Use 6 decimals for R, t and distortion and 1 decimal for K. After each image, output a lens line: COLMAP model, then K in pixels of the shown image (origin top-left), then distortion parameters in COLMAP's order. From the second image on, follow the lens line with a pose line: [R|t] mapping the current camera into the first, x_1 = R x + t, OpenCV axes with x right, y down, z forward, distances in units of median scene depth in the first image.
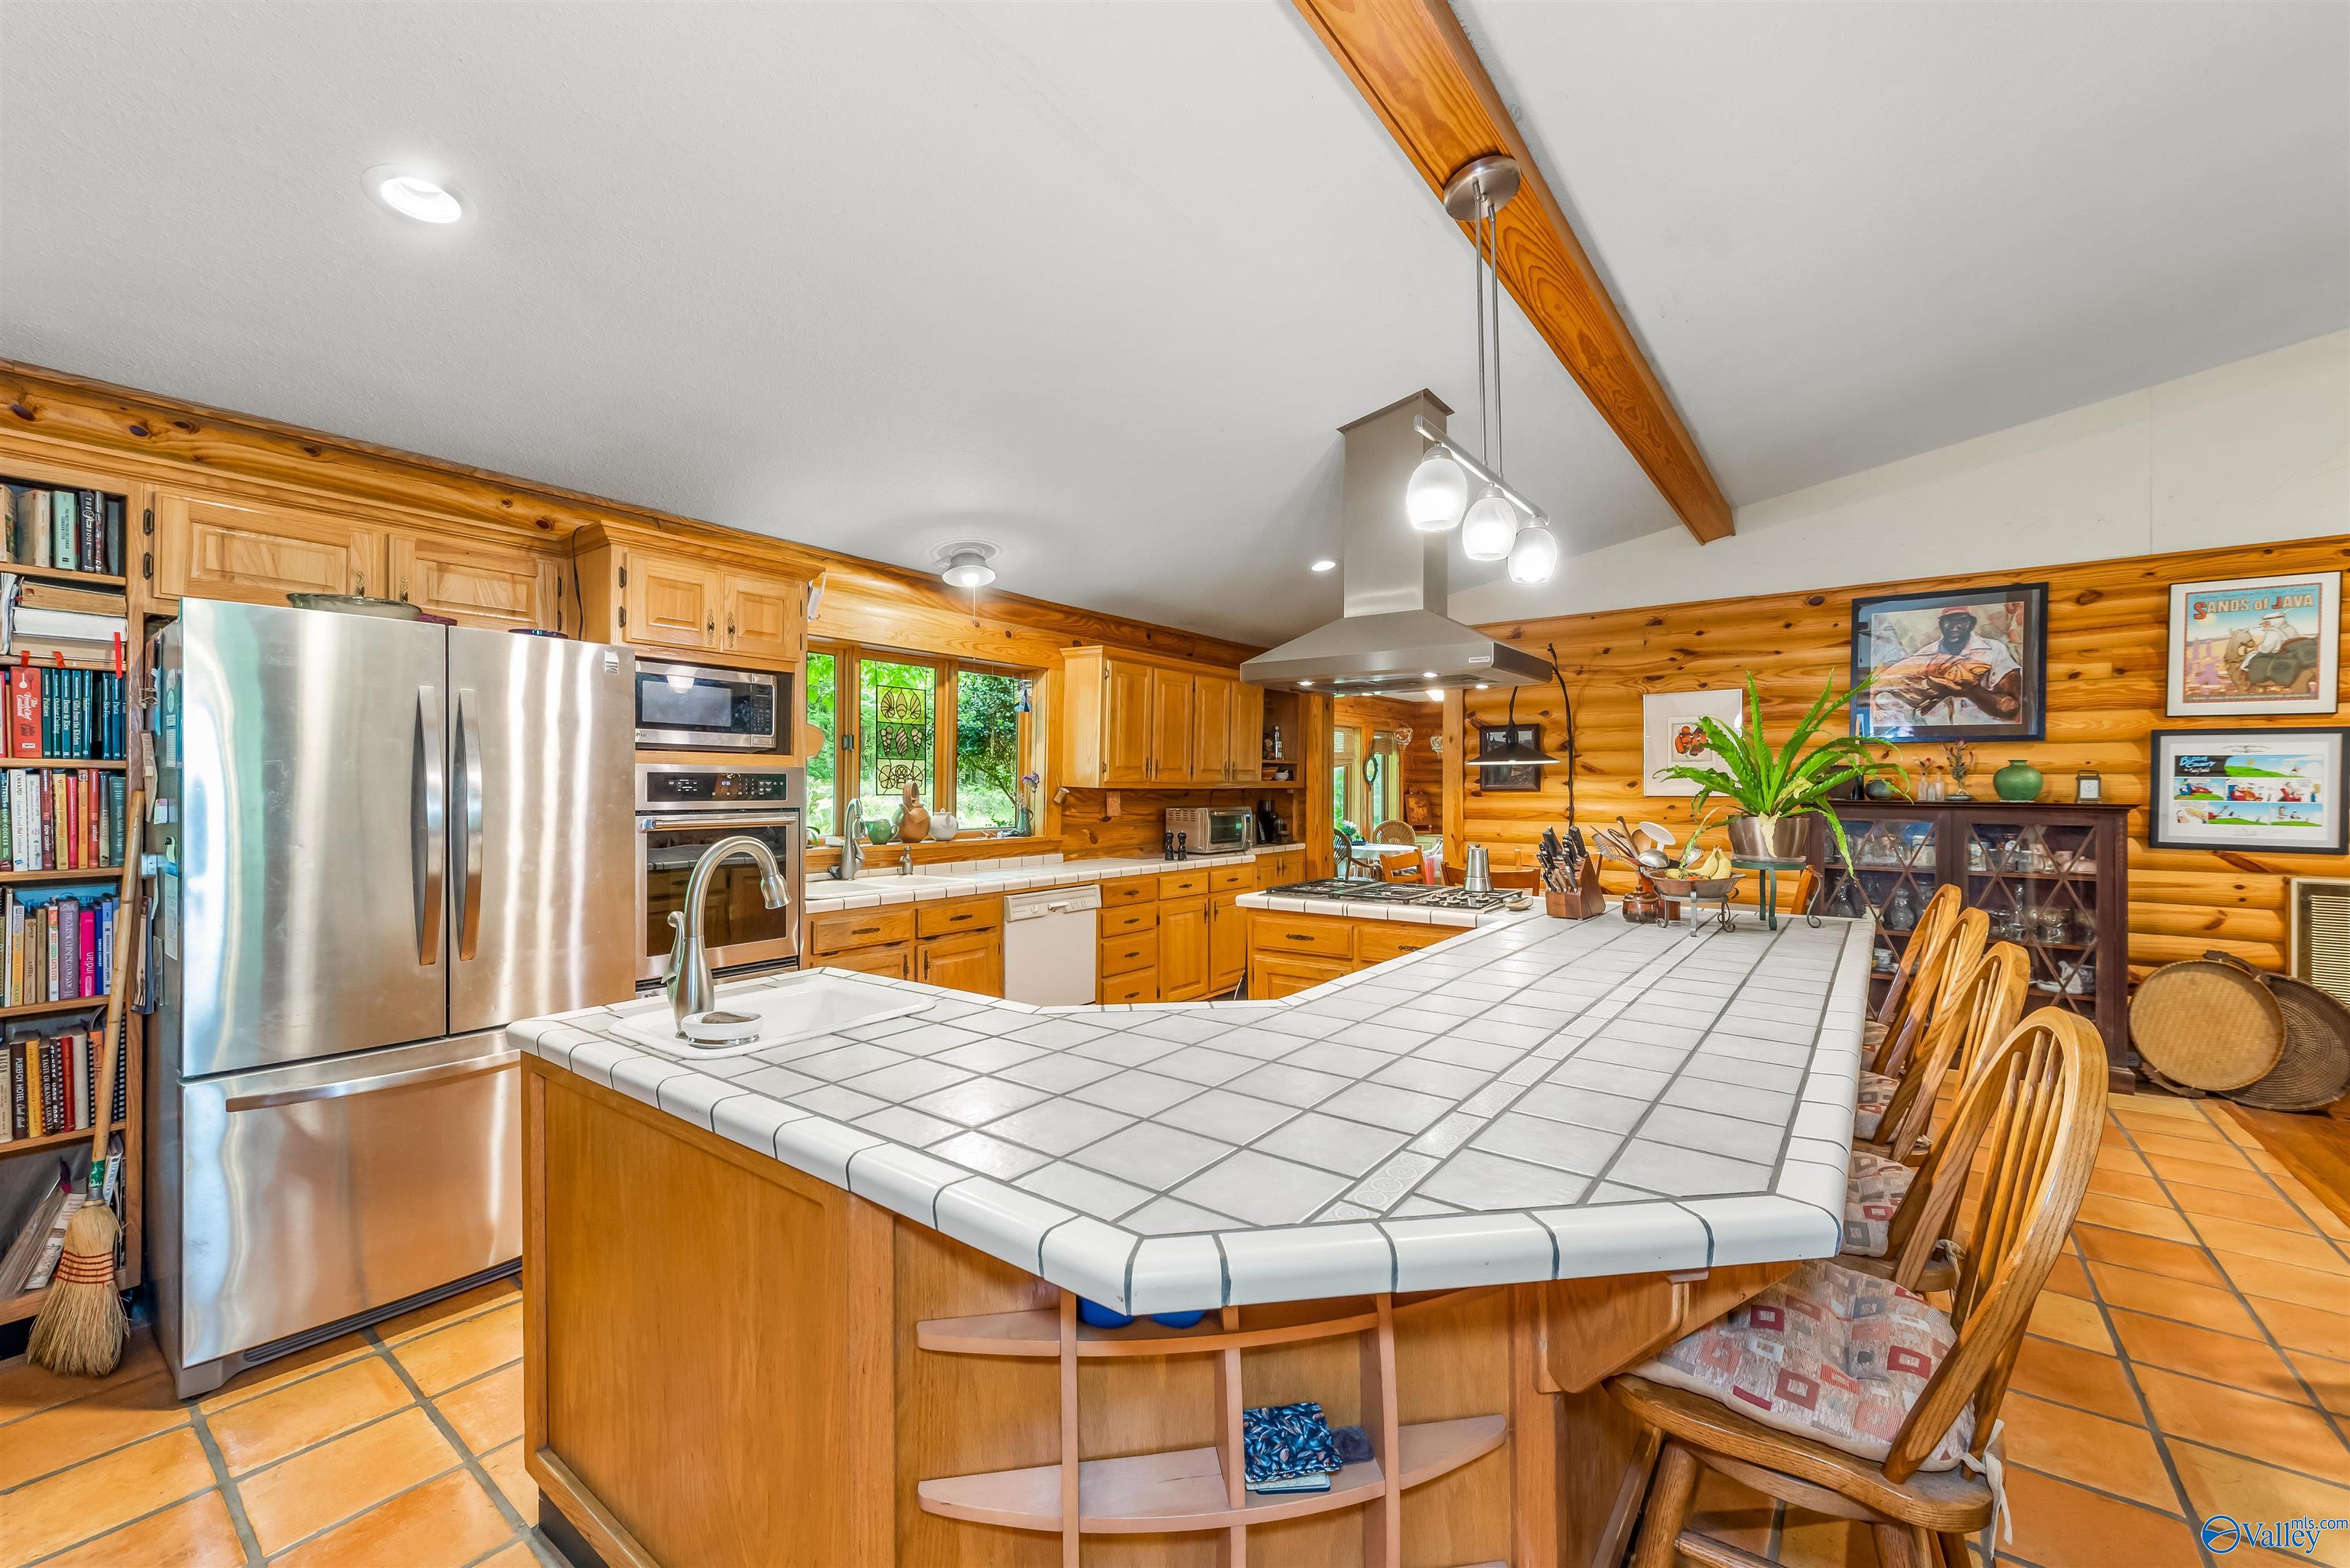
lens RADIAL K [[919.2, 0, 1194.8], [0, 919.2, 789.6], [0, 0, 1]] dist [0.008732, -0.000188]
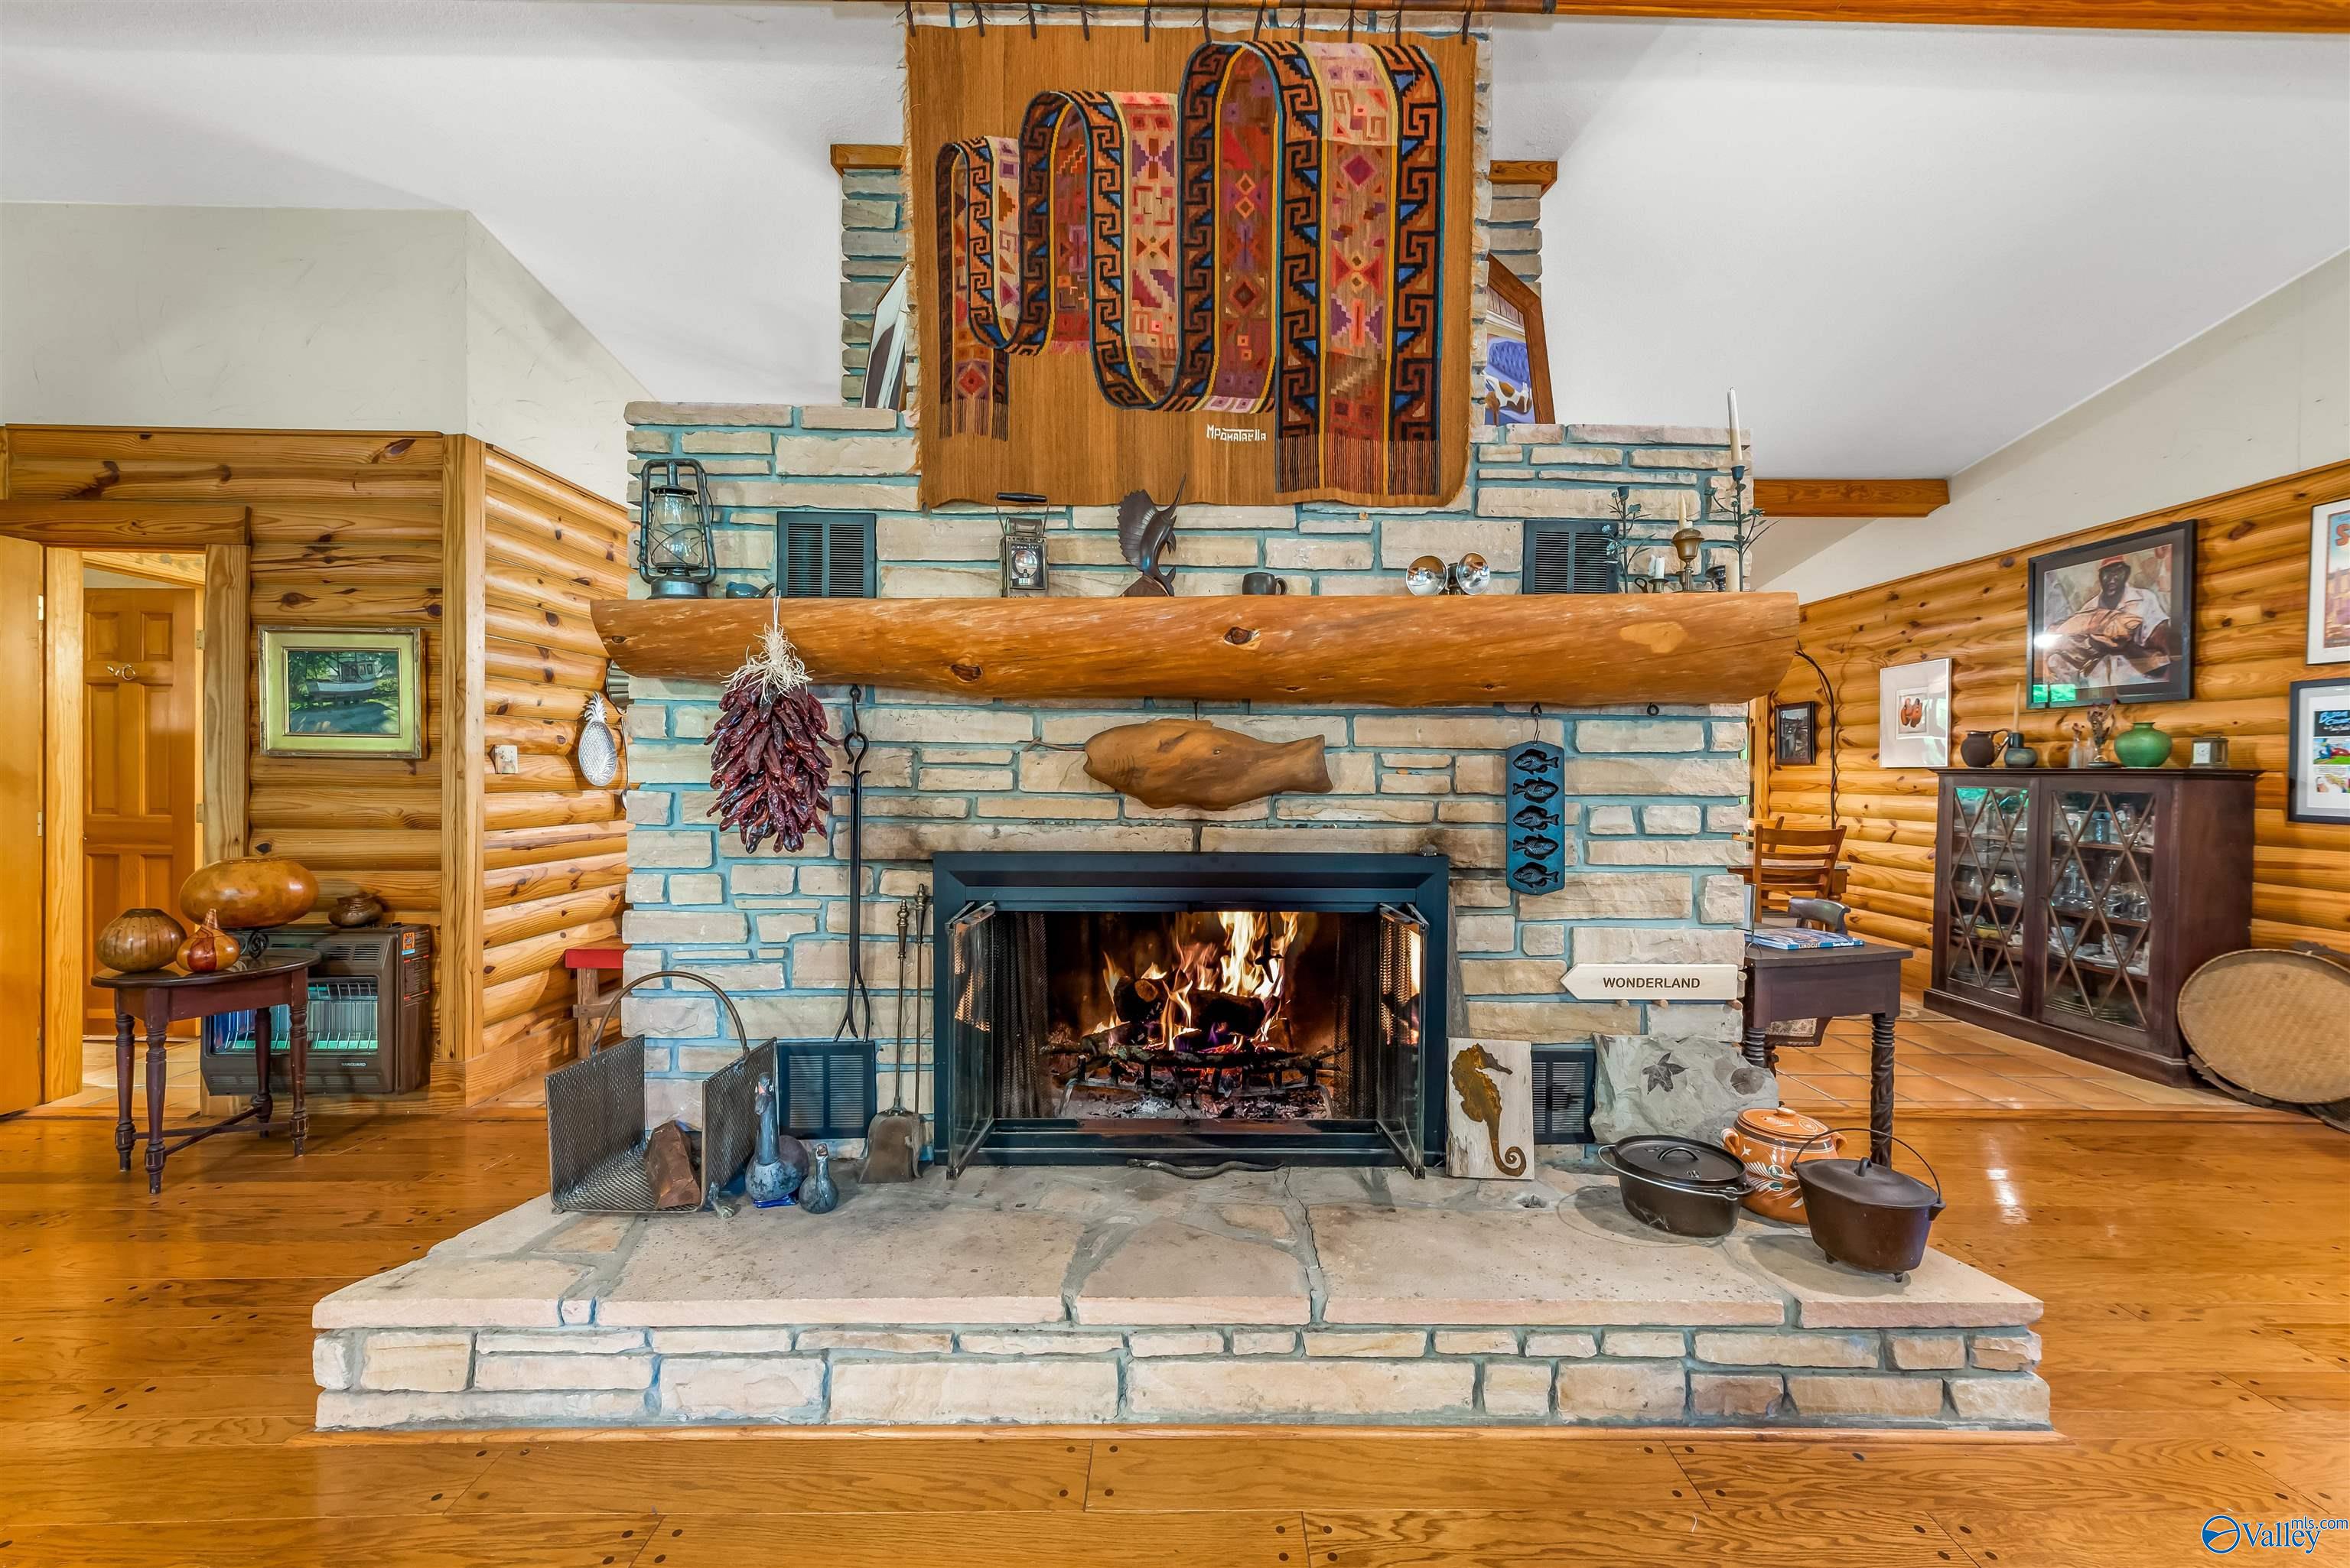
lens RADIAL K [[934.5, 0, 1198.7], [0, 934.5, 783.3], [0, 0, 1]] dist [0.006990, -0.000490]
pose [[0.610741, 0.010958, -0.791754, 1.044789], [-0.008720, 0.999937, 0.007113, 0.028941], [0.791782, 0.002560, 0.610798, -0.293781]]
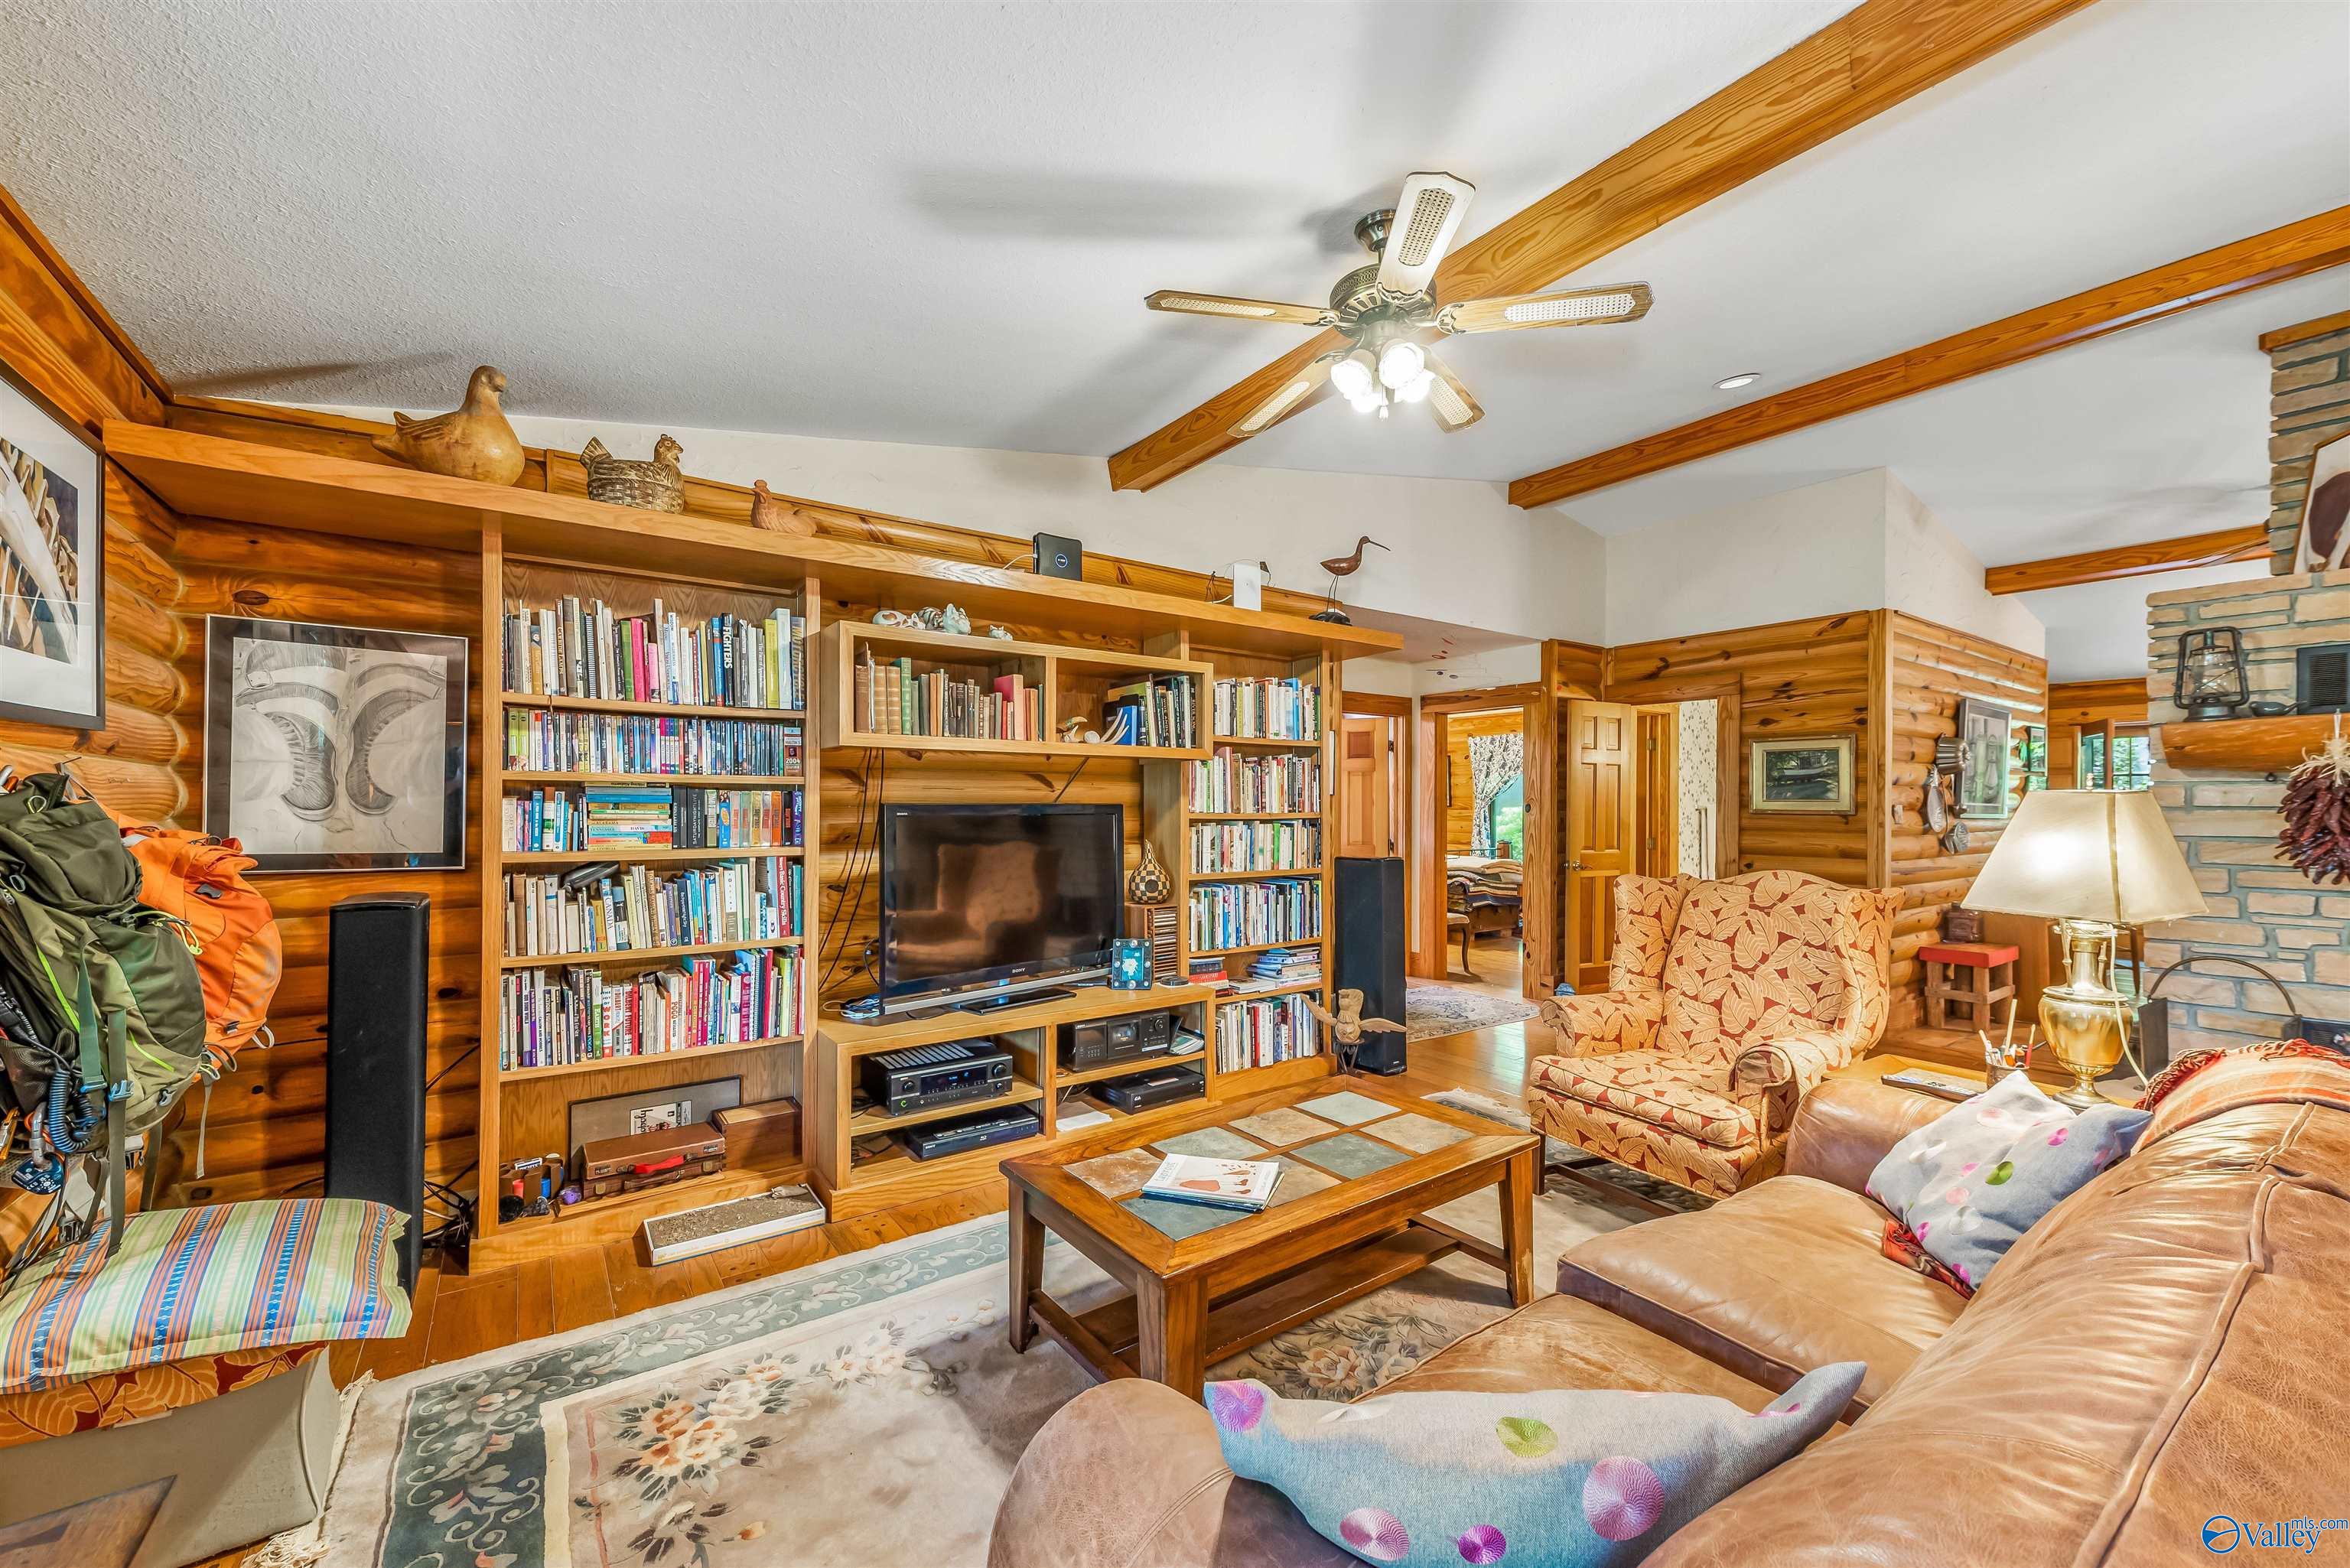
lens RADIAL K [[918.6, 0, 1195.1], [0, 918.6, 806.2], [0, 0, 1]] dist [0.002537, -0.000292]
pose [[-0.302328, -0.003802, -0.953197, 1.454451], [-0.006703, 0.999976, -0.001862, 0.017113], [0.953181, 0.005826, -0.302346, -0.777082]]
